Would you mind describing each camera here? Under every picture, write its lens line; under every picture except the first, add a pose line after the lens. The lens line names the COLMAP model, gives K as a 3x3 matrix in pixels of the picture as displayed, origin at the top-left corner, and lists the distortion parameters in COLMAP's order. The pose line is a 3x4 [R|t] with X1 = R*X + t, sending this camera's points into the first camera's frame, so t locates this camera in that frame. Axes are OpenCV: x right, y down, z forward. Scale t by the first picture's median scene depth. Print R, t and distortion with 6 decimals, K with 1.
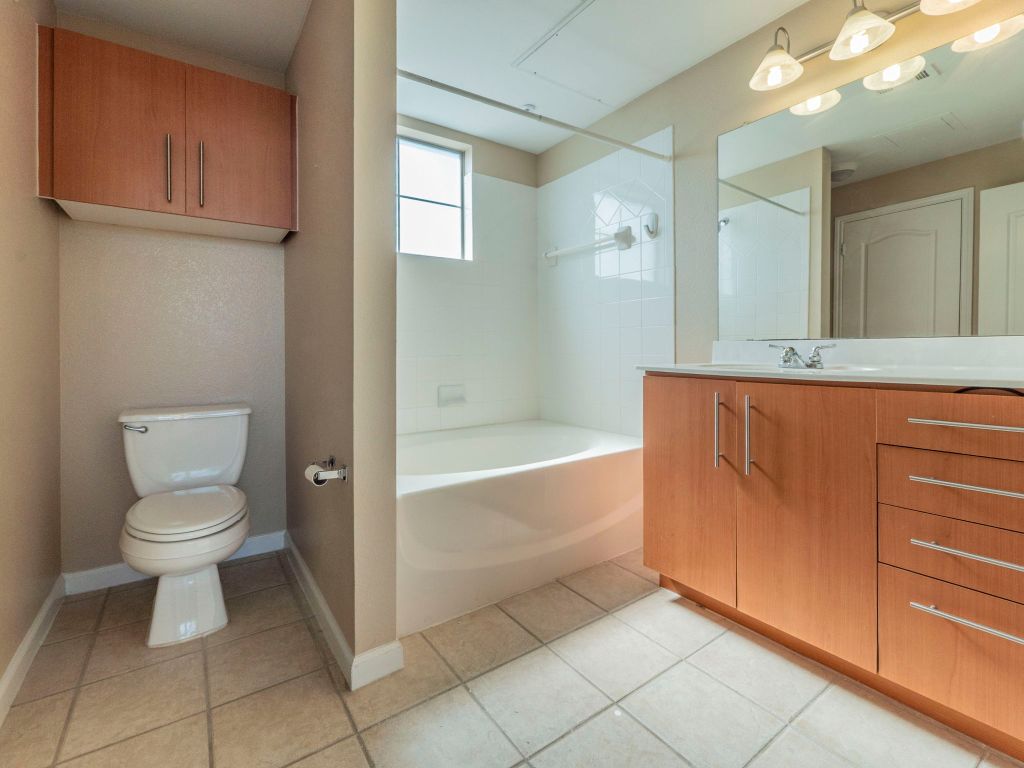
lens RADIAL K [[460.2, 0, 512.9], [0, 460.2, 355.7], [0, 0, 1]] dist [-0.004775, 0.000194]
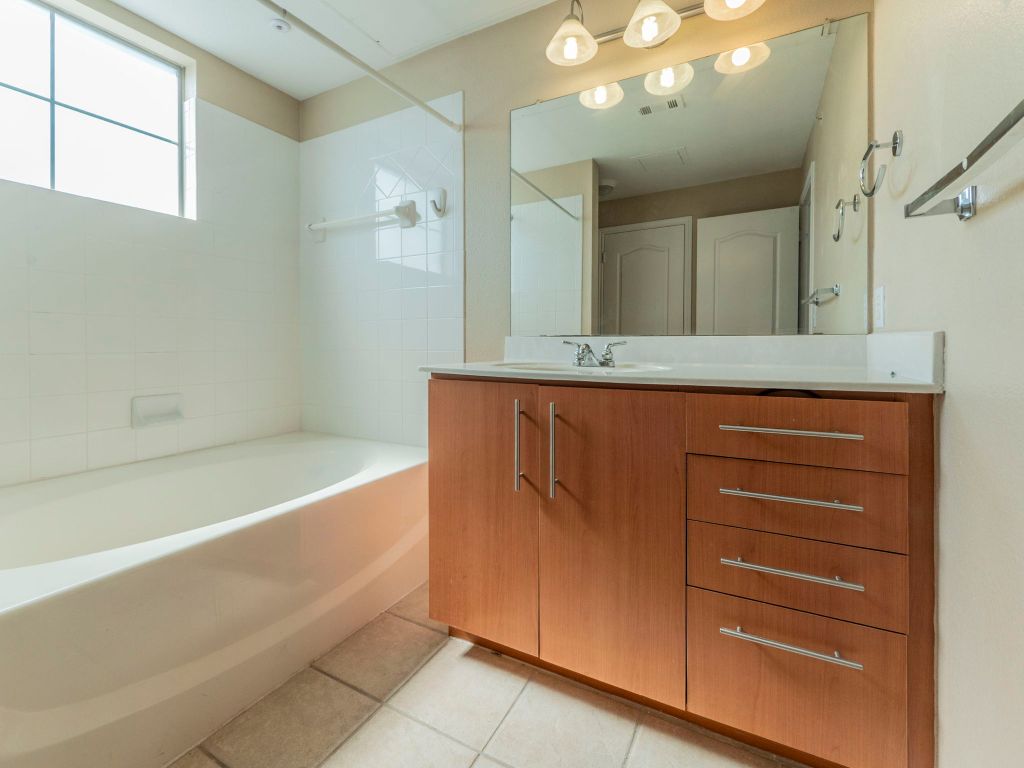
lens RADIAL K [[435.5, 0, 524.7], [0, 435.5, 349.4], [0, 0, 1]] dist [-0.003443, -0.000055]
pose [[0.882343, 0.000767, 0.470607, 0.077571], [-0.000646, 1.000000, -0.000418, -0.007101], [-0.470607, 0.000065, 0.882343, 0.265020]]
